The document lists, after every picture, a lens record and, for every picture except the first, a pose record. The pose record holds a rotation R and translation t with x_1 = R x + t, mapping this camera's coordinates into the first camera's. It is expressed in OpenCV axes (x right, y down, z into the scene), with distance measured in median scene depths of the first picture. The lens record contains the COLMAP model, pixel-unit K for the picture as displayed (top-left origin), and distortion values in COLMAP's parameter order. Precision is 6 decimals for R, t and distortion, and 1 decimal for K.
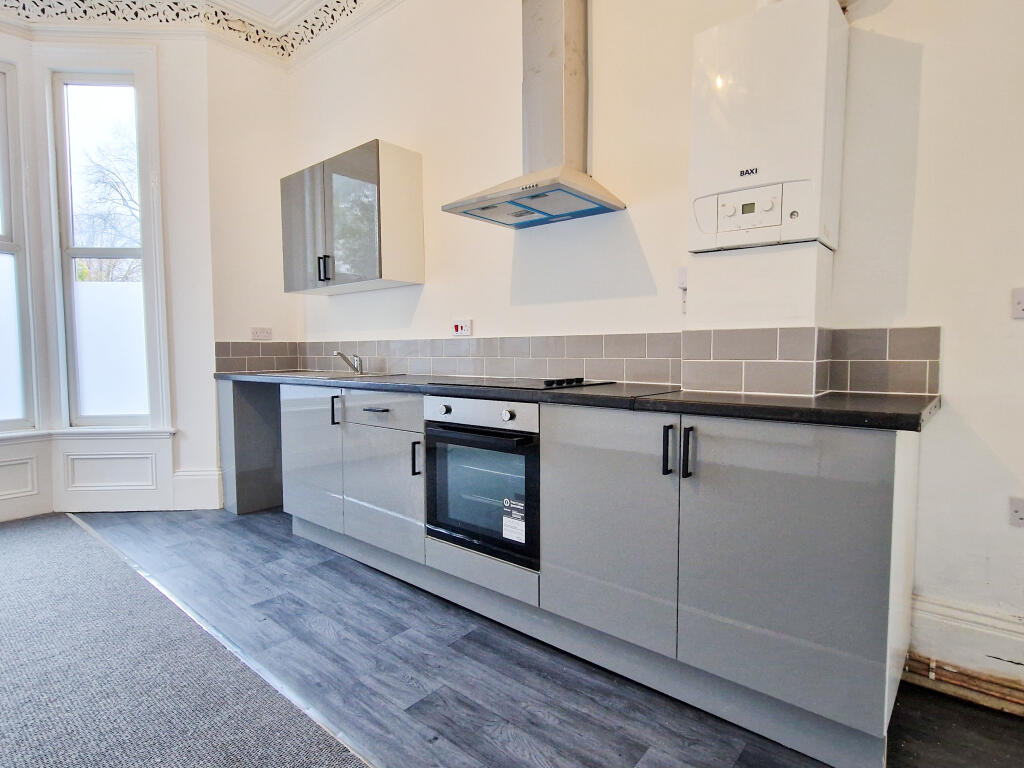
lens RADIAL K [[564.1, 0, 510.9], [0, 564.1, 377.0], [0, 0, 1]] dist [0.028744, -0.011459]
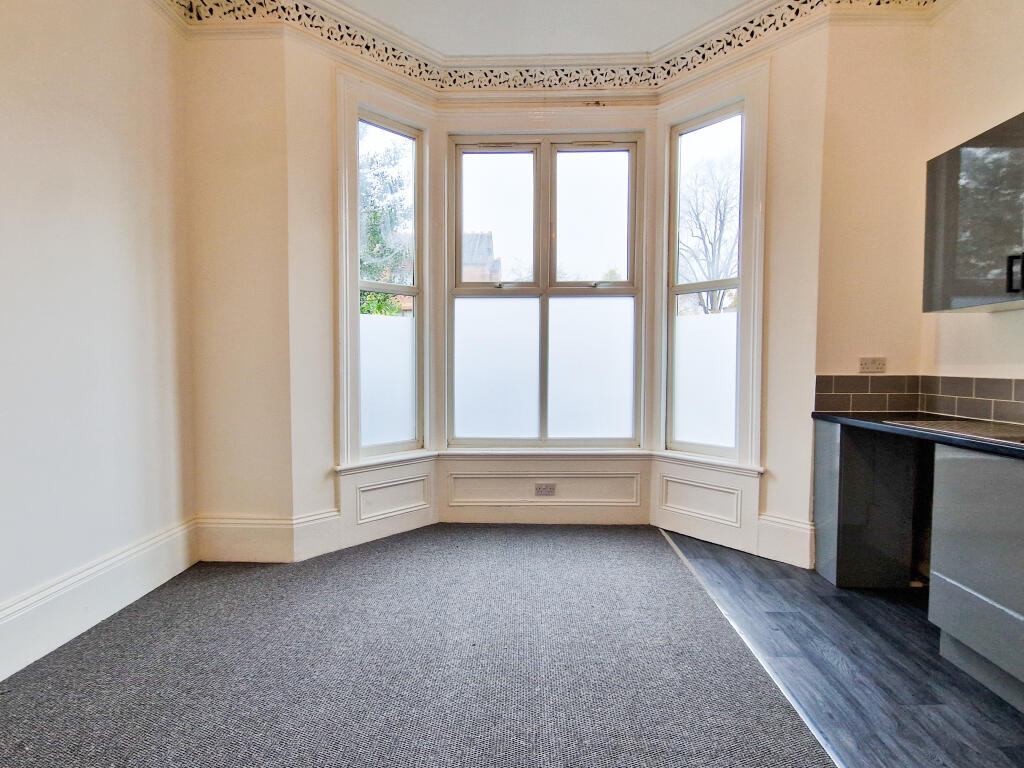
lens RADIAL K [[475.7, 0, 512.0], [0, 475.7, 384.0], [0, 0, 1]] dist [-0.000004, -0.030292]
pose [[0.632471, 0.040135, -0.773543, -0.262292], [-0.045754, 0.998849, 0.014415, -0.038640], [0.773231, 0.026275, 0.633580, 0.197055]]
